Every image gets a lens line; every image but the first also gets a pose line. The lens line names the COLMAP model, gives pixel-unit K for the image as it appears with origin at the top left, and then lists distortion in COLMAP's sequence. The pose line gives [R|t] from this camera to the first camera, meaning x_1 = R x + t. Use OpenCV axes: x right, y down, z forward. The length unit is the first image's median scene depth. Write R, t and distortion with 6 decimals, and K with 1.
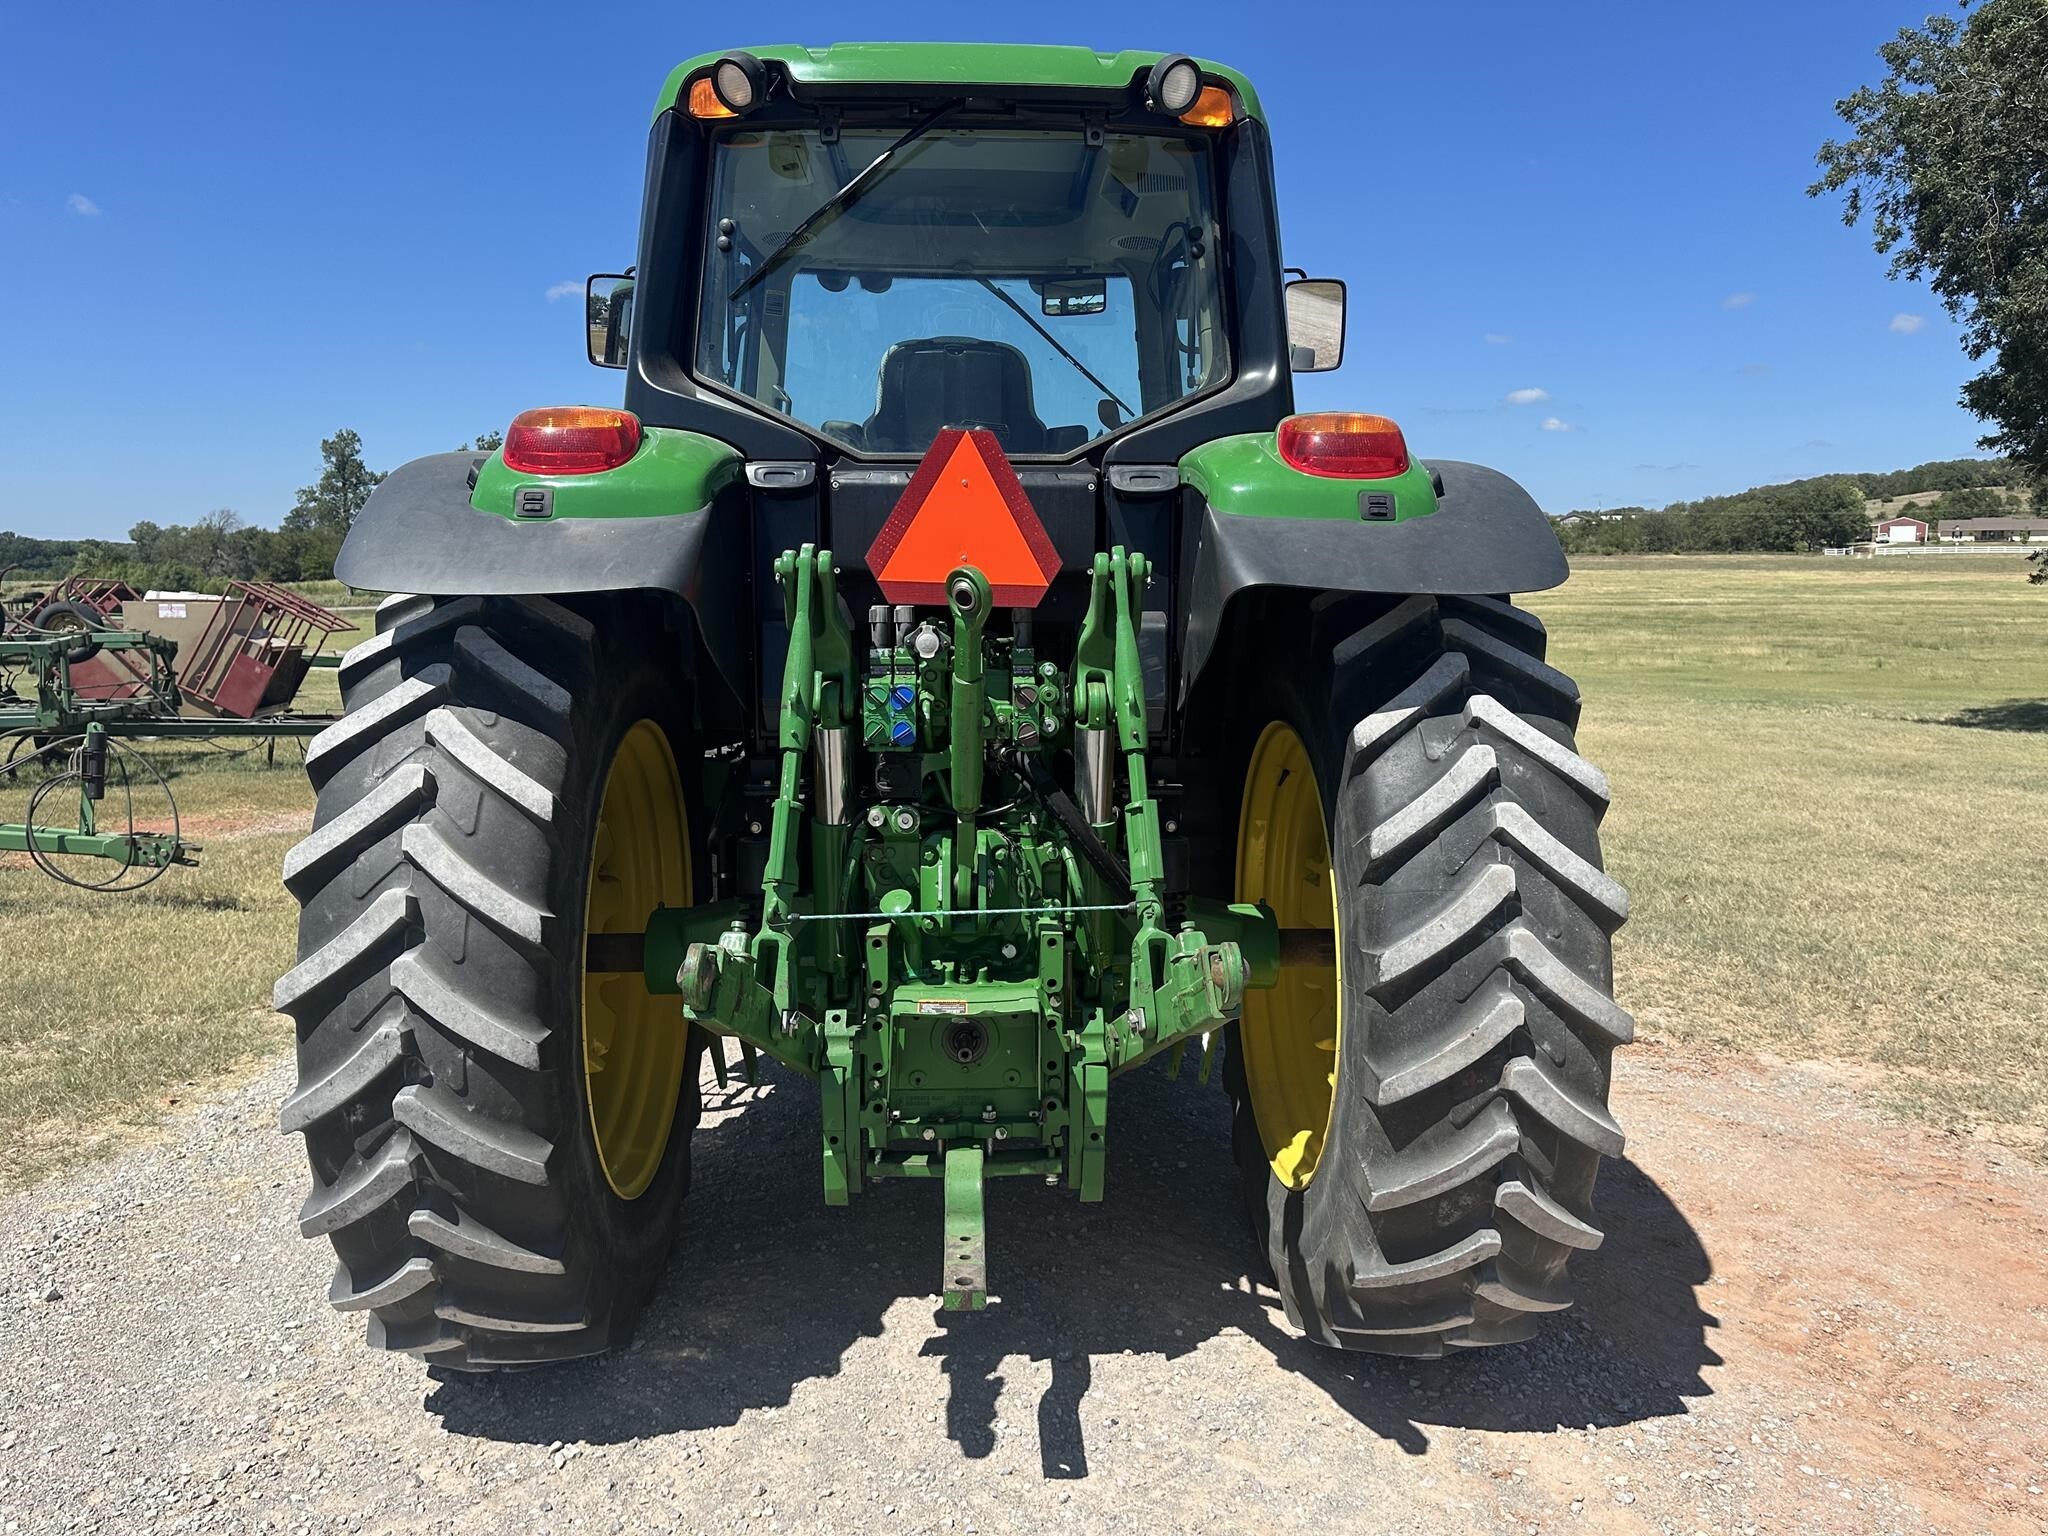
lens RADIAL K [[1446.3, 0, 1032.1], [0, 1446.3, 777.4], [0, 0, 1]] dist [0.096589, -0.123158]
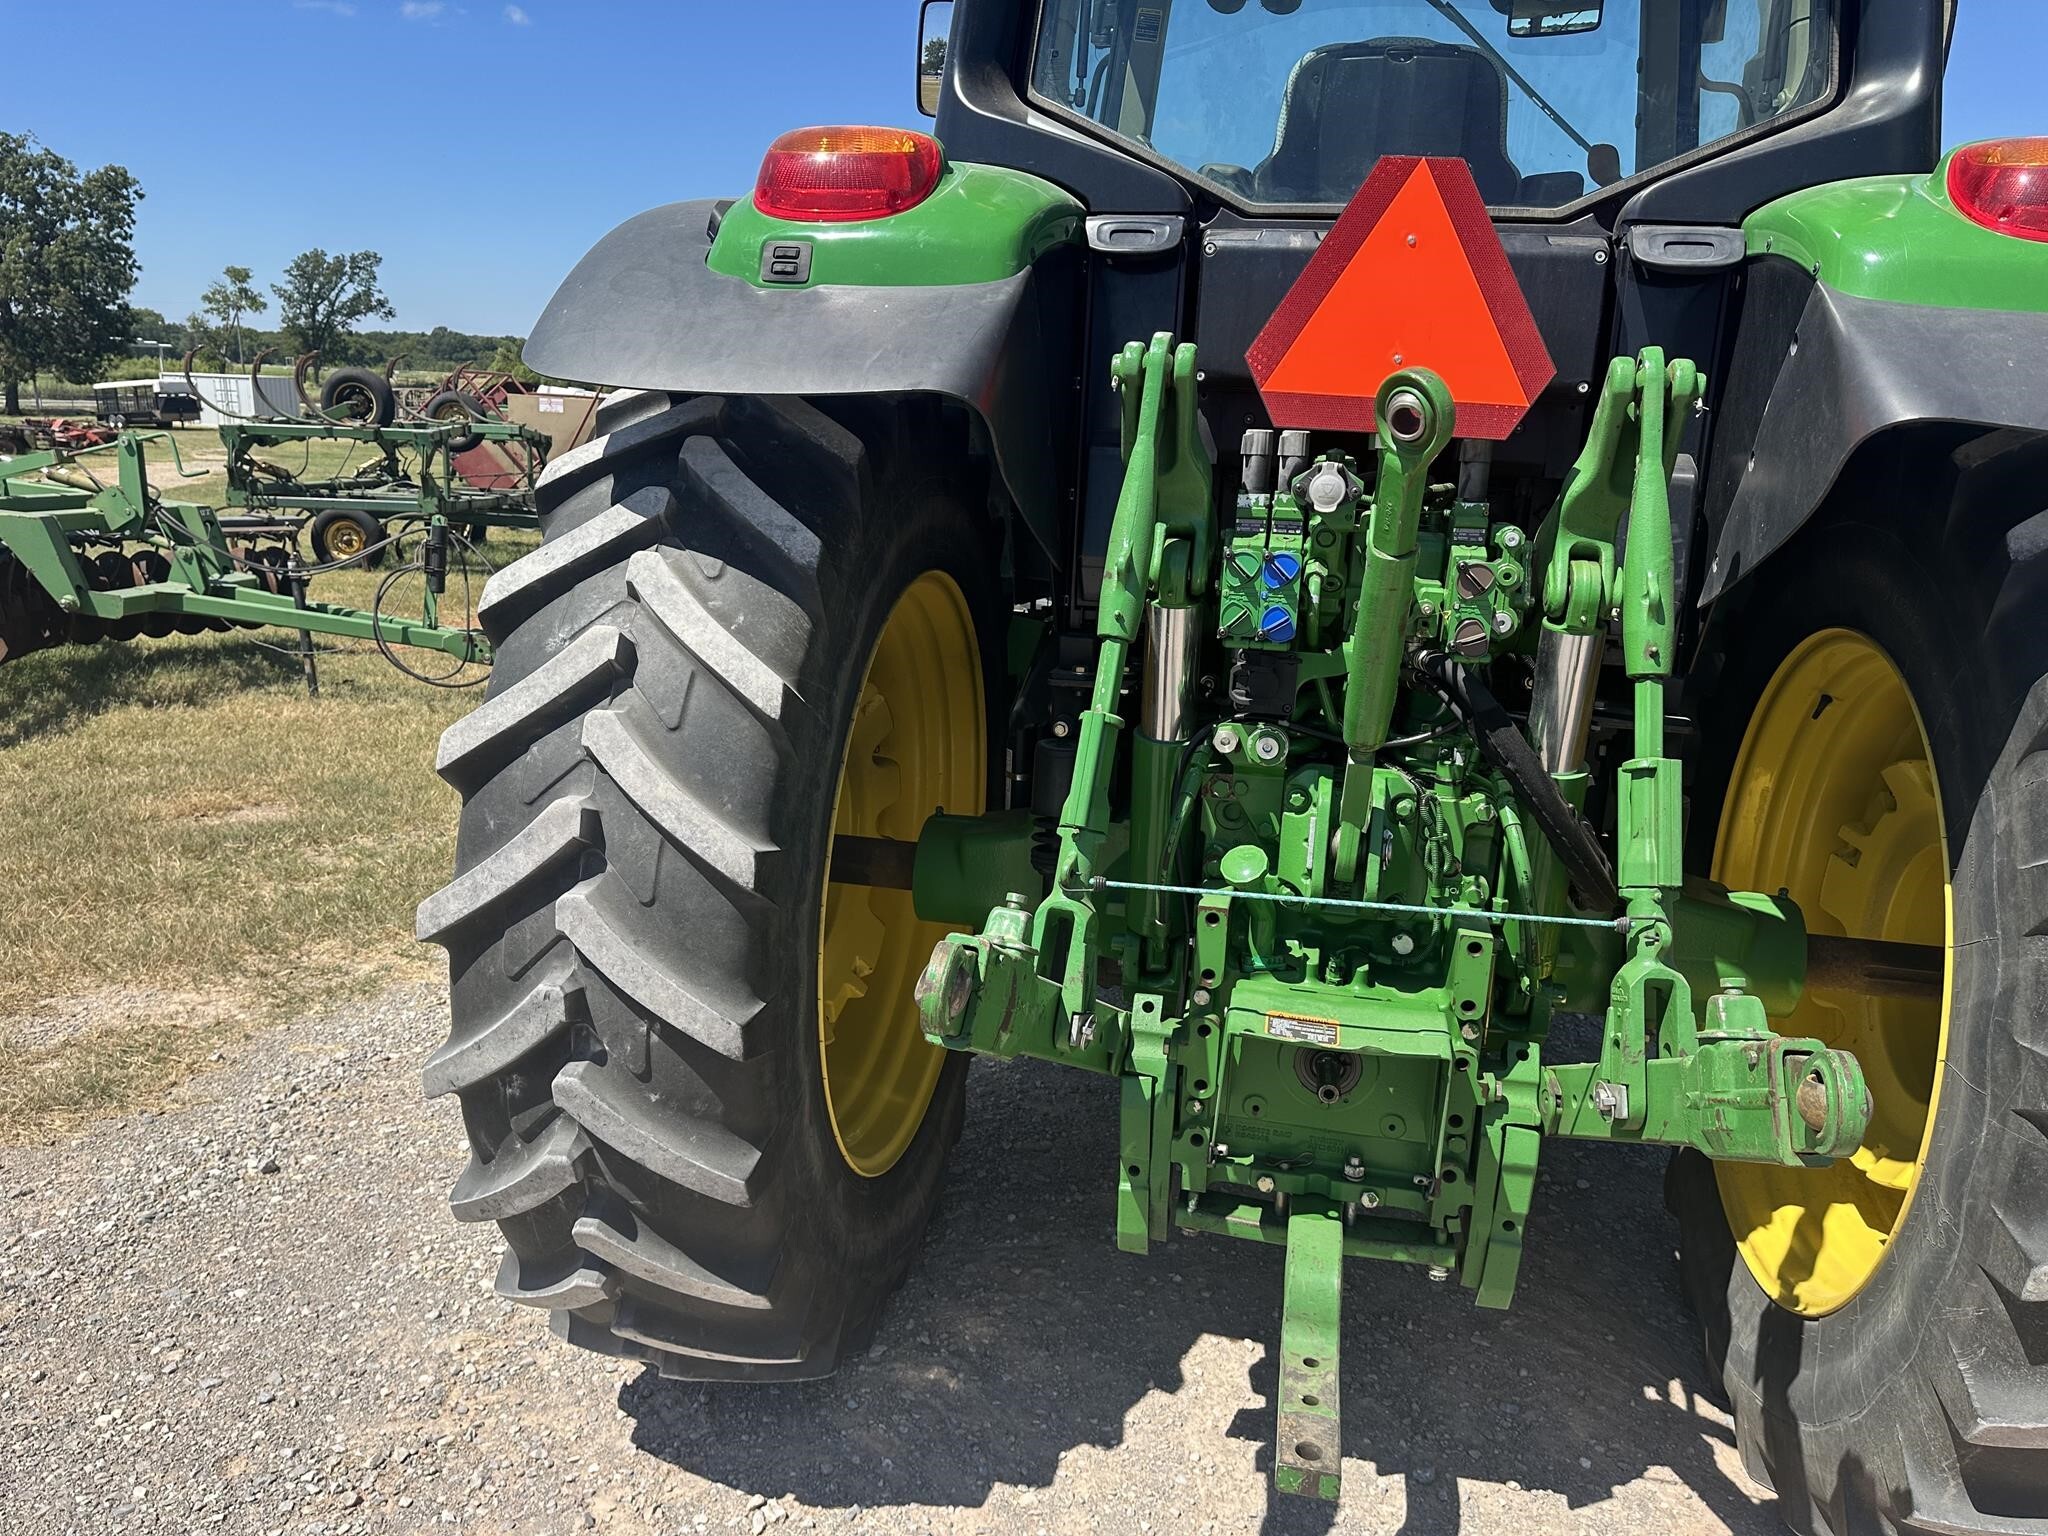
lens RADIAL K [[1489.6, 0, 1015.1], [0, 1489.6, 765.1], [0, 0, 1]] dist [0.161424, -0.268264]
pose [[0.969653, 0.092964, -0.226123, -0.042484], [-0.069380, 0.991495, 0.110110, -0.032888], [0.234436, -0.091080, 0.967855, 0.278378]]
